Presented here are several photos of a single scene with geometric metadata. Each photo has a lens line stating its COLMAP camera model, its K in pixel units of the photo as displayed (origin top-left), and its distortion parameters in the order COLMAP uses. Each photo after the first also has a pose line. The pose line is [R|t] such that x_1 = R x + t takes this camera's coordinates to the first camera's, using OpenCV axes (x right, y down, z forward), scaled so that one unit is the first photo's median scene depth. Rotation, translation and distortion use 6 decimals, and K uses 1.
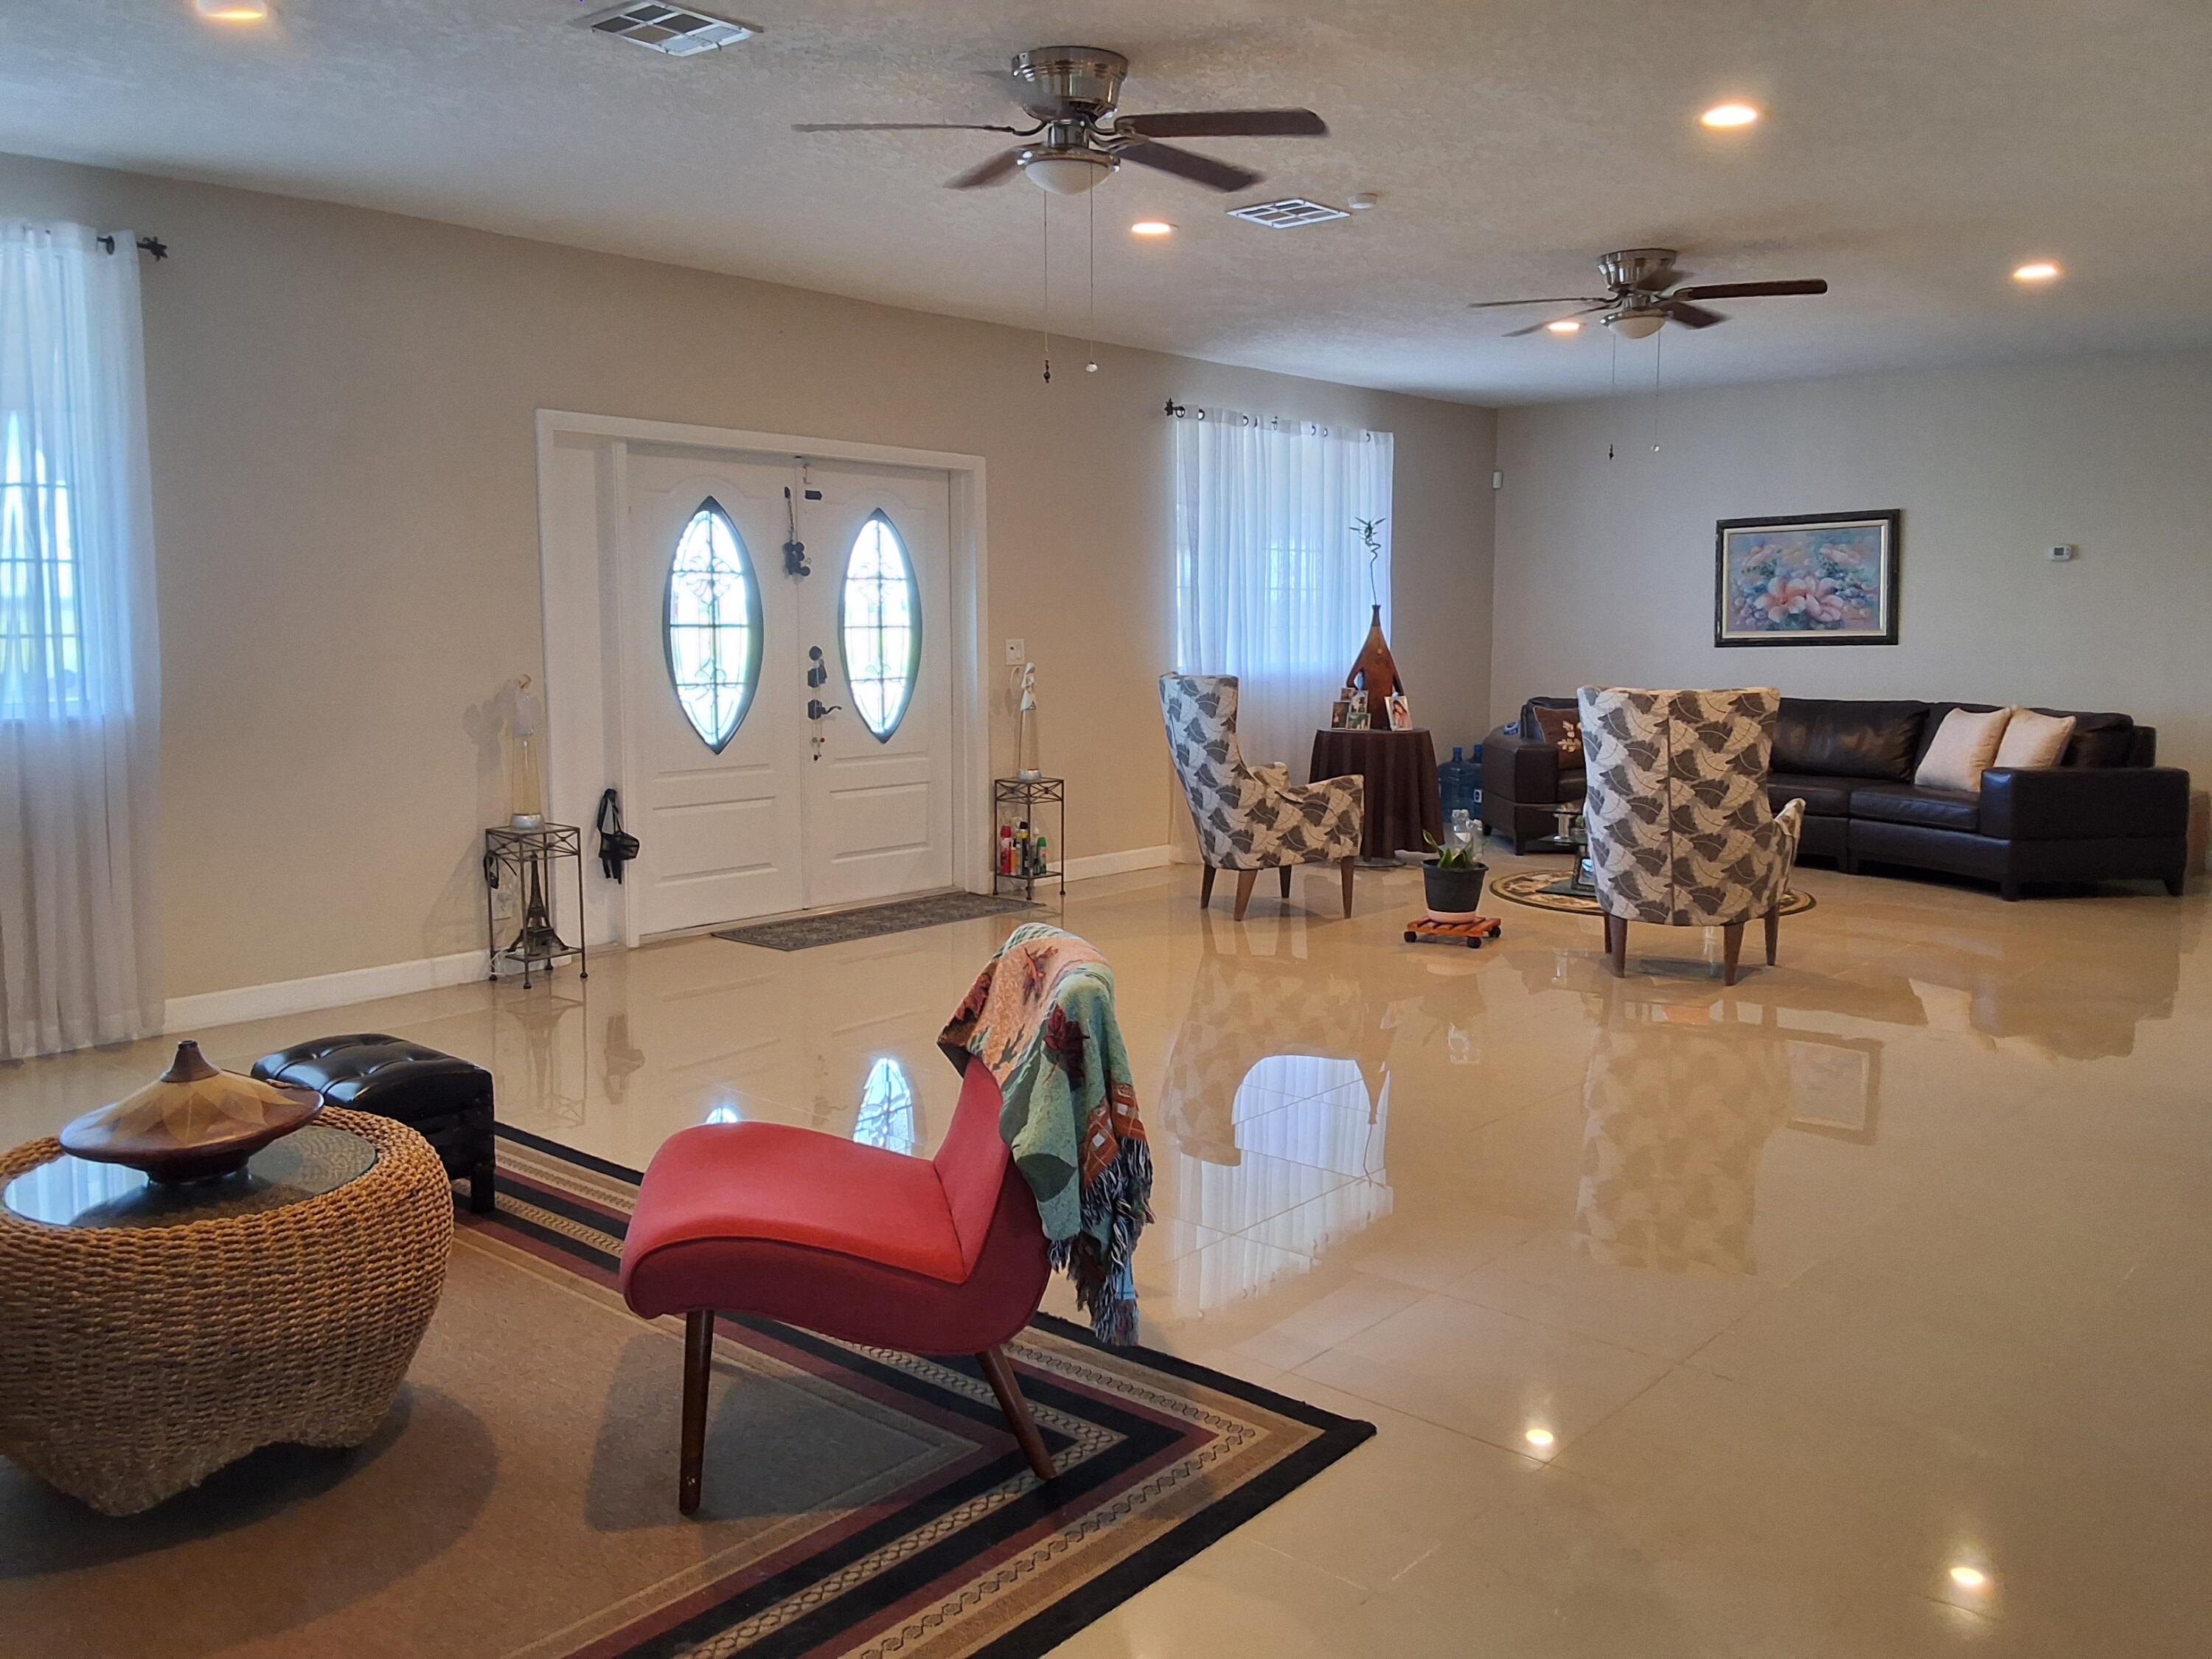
lens RADIAL K [[1746.0, 0, 1116.2], [0, 1746.0, 782.0], [0, 0, 1]] dist [0.134658, -0.224783]
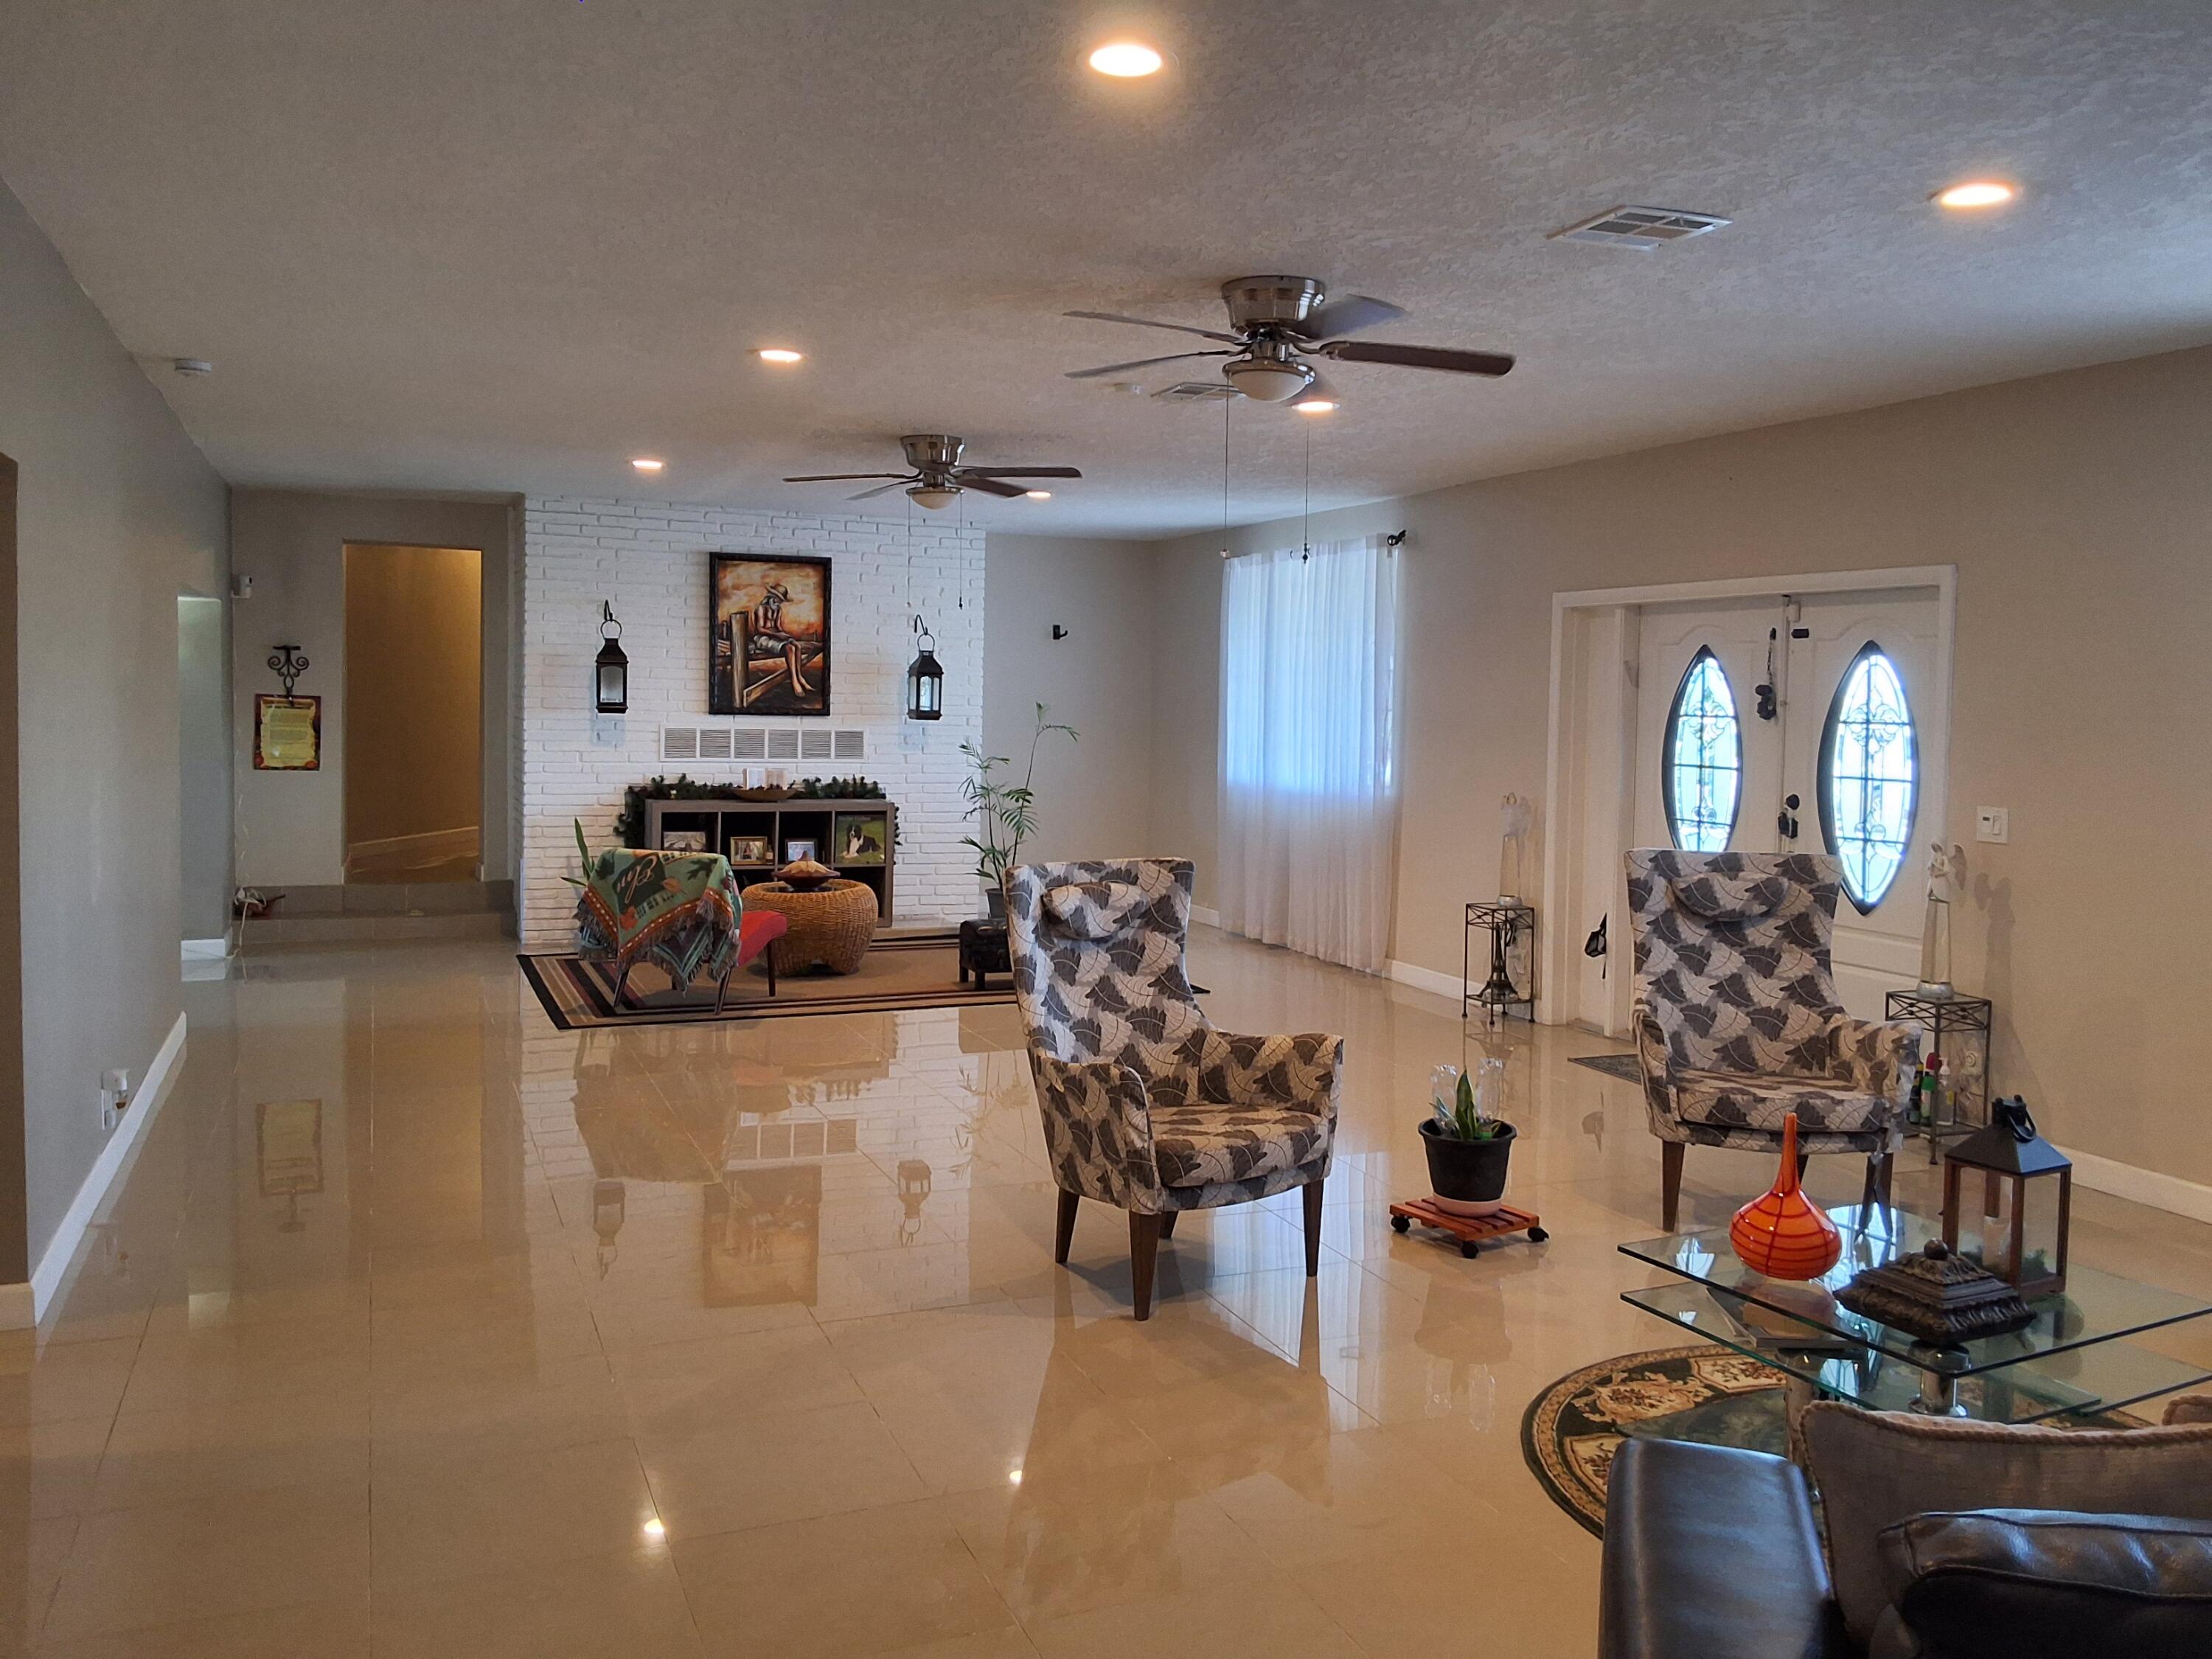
lens RADIAL K [[1746.0, 0, 1116.2], [0, 1746.0, 782.0], [0, 0, 1]] dist [0.134658, -0.224783]
pose [[-0.440558, 0.040307, -0.896819, 0.835290], [-0.099514, 0.990642, 0.093409, -0.136740], [0.892192, 0.130398, -0.432424, 1.091870]]
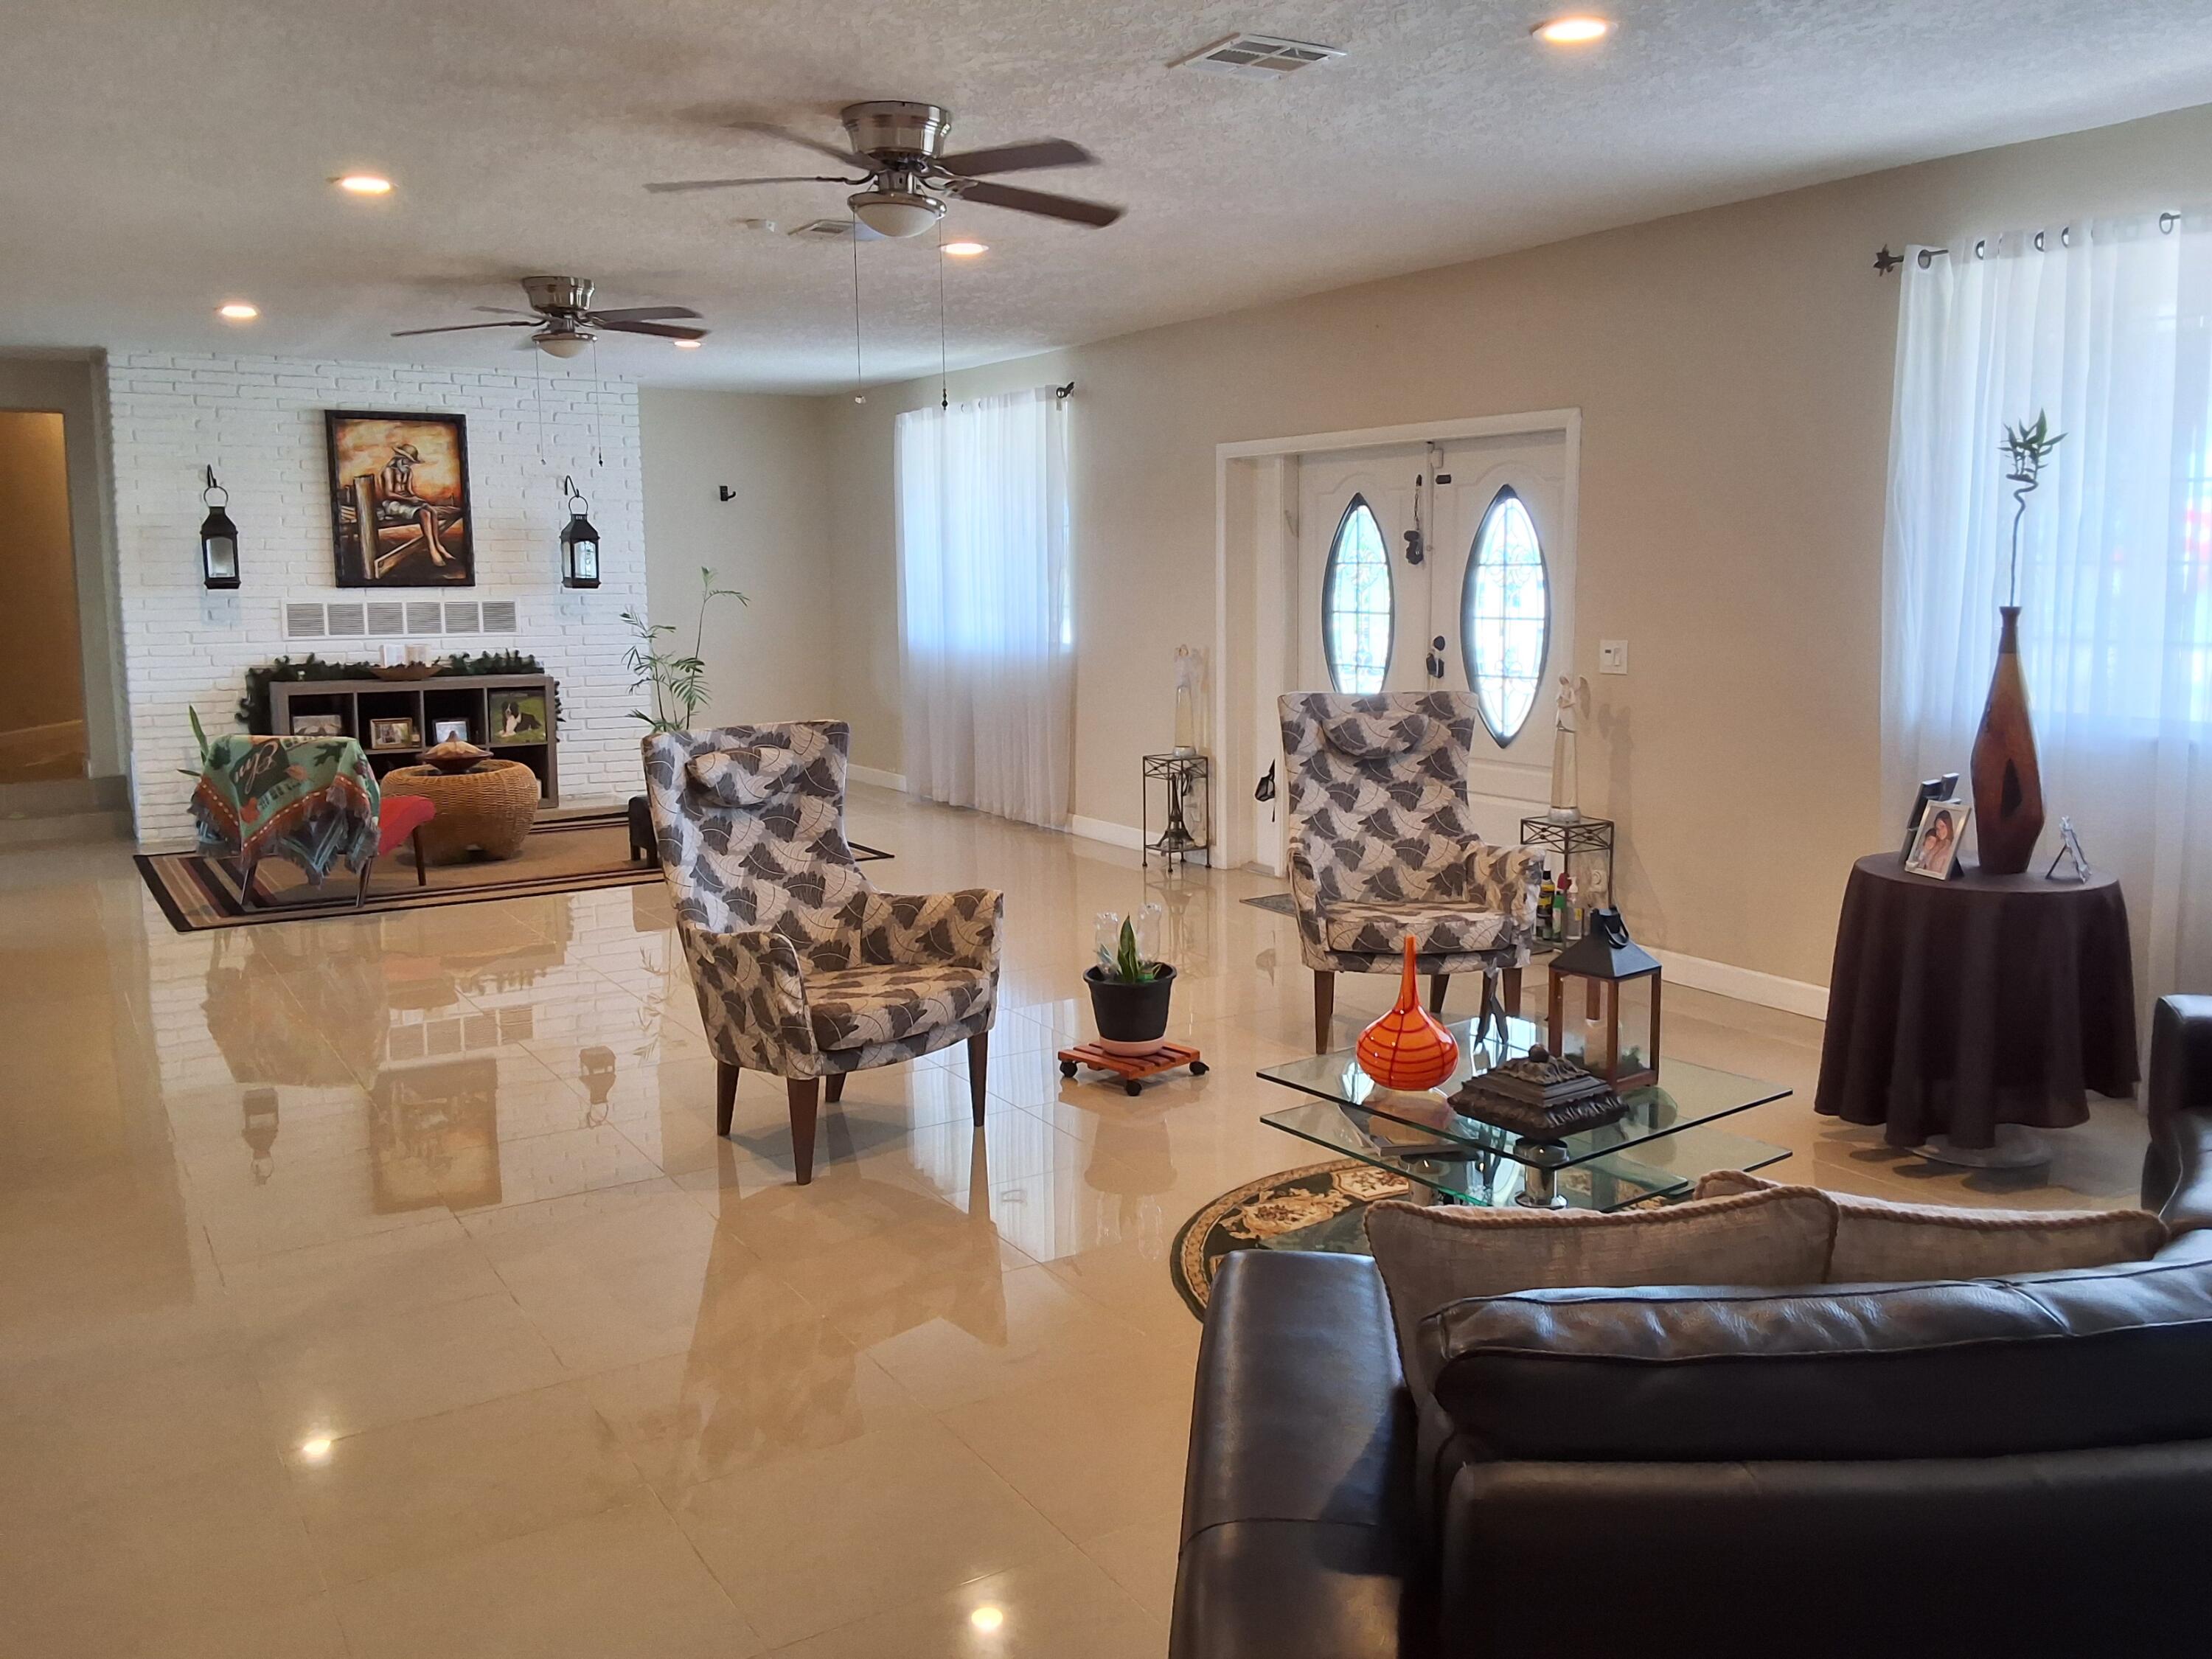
lens RADIAL K [[1746.0, 0, 1116.2], [0, 1746.0, 782.0], [0, 0, 1]] dist [0.134658, -0.224783]
pose [[-0.286356, 0.125151, -0.949914, 0.817945], [-0.079931, 0.984856, 0.153851, -0.133609], [0.954783, 0.119983, -0.272016, 1.109840]]
